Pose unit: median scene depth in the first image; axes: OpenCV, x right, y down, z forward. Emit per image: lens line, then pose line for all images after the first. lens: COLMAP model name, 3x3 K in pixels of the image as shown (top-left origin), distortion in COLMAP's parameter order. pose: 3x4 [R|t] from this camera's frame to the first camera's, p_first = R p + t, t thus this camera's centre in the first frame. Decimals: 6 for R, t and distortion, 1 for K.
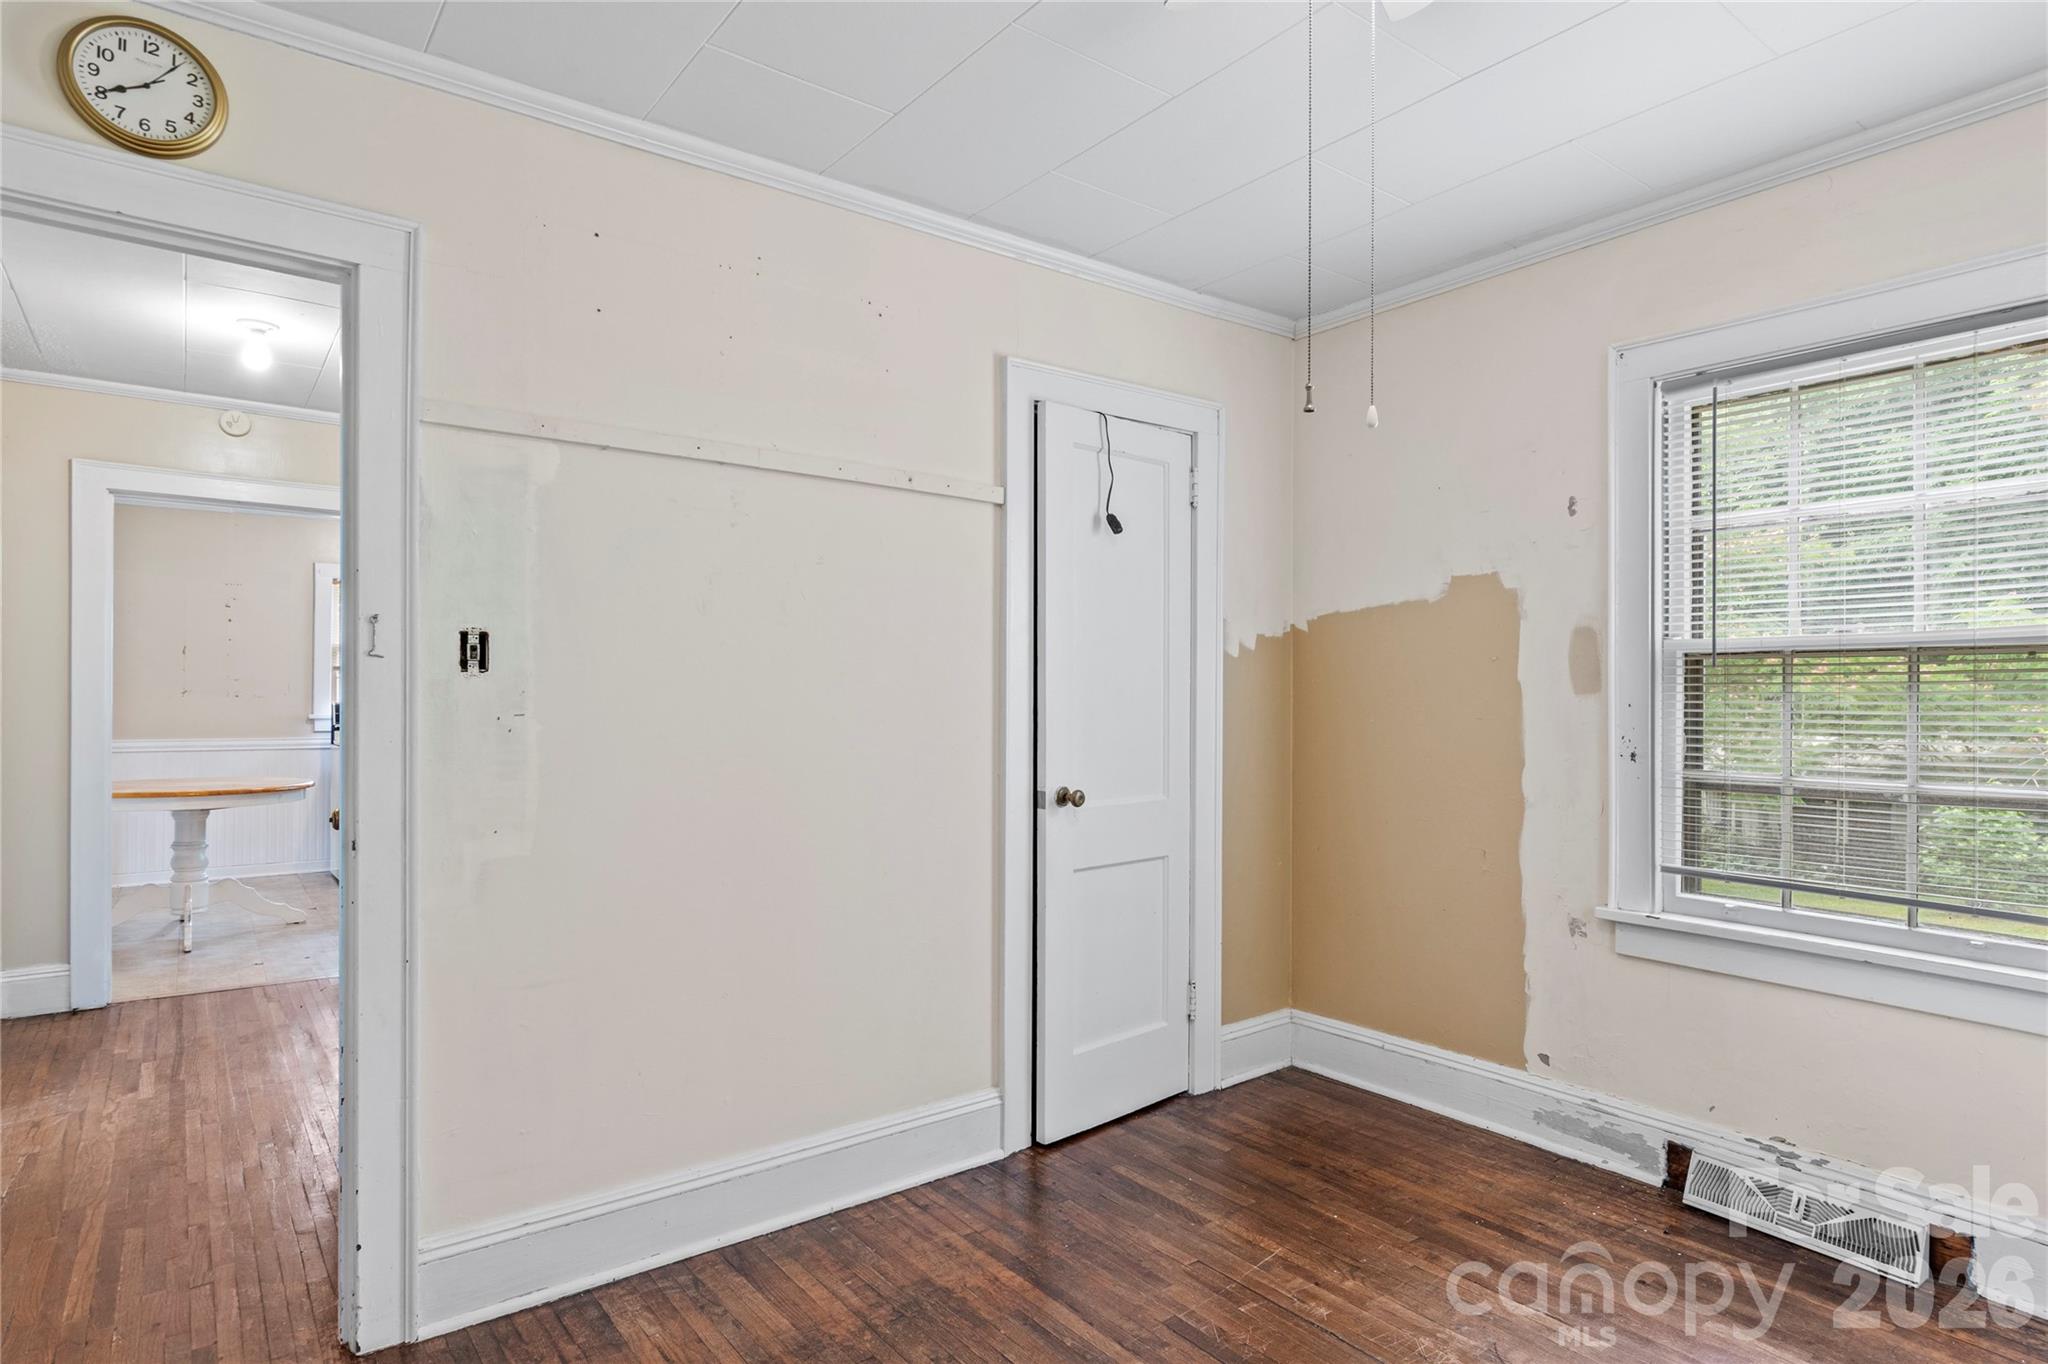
lens RADIAL K [[1111.3, 0, 1060.9], [0, 1111.3, 696.7], [0, 0, 1]] dist [0.002320, 0.000503]
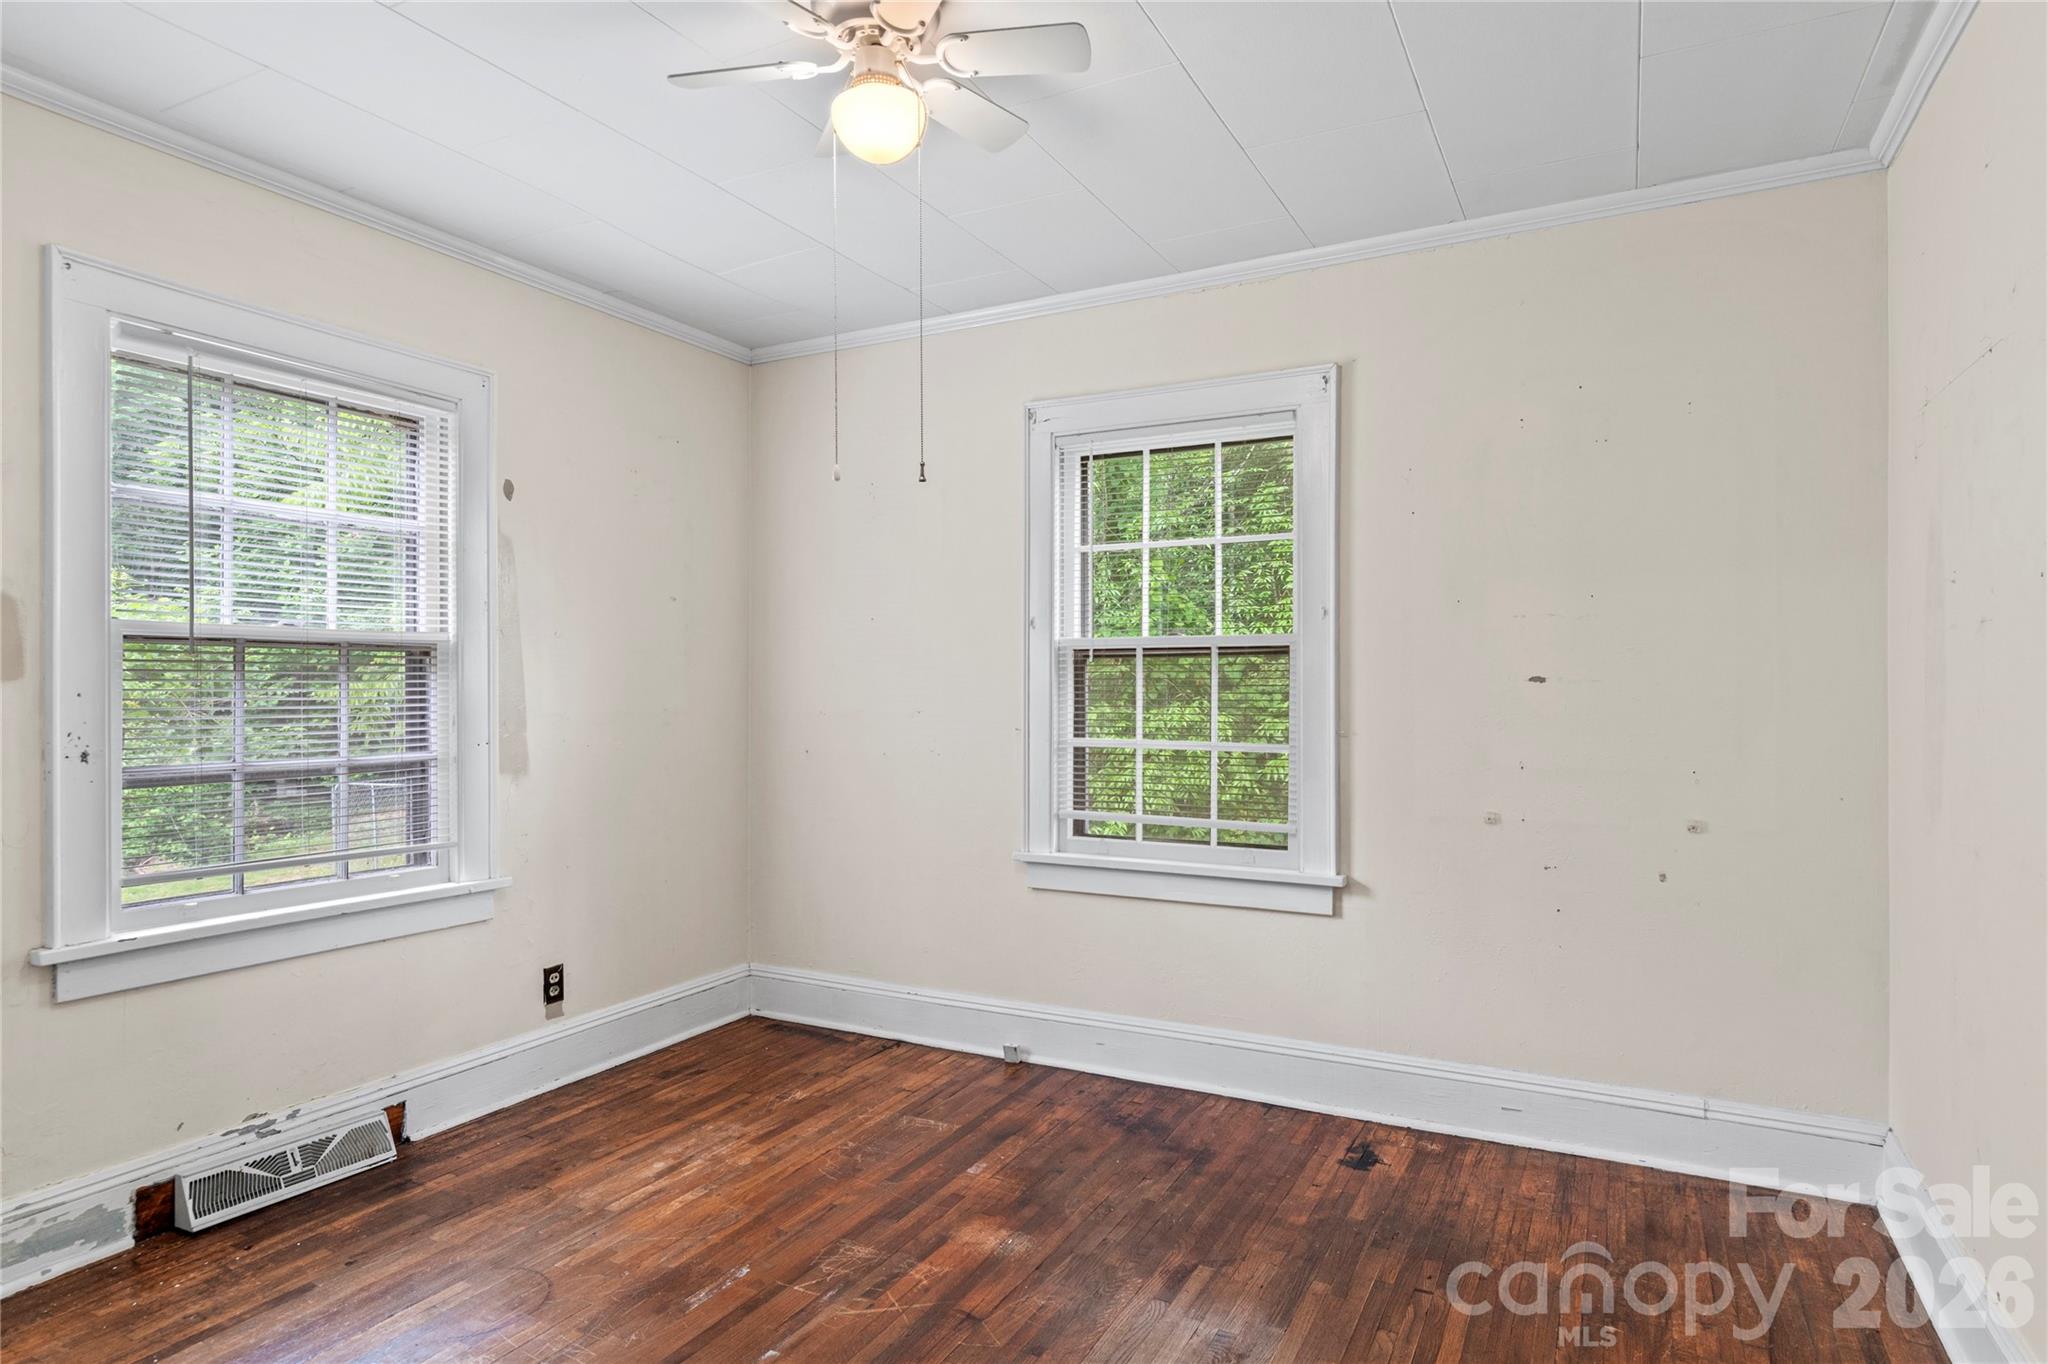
lens RADIAL K [[1111.3, 0, 1060.9], [0, 1111.3, 696.7], [0, 0, 1]] dist [0.002320, 0.000503]
pose [[-0.429397, -0.010403, 0.903056, -0.589033], [-0.001345, 0.999940, 0.010879, -0.000983], [-0.903115, 0.003457, -0.429385, 0.756884]]
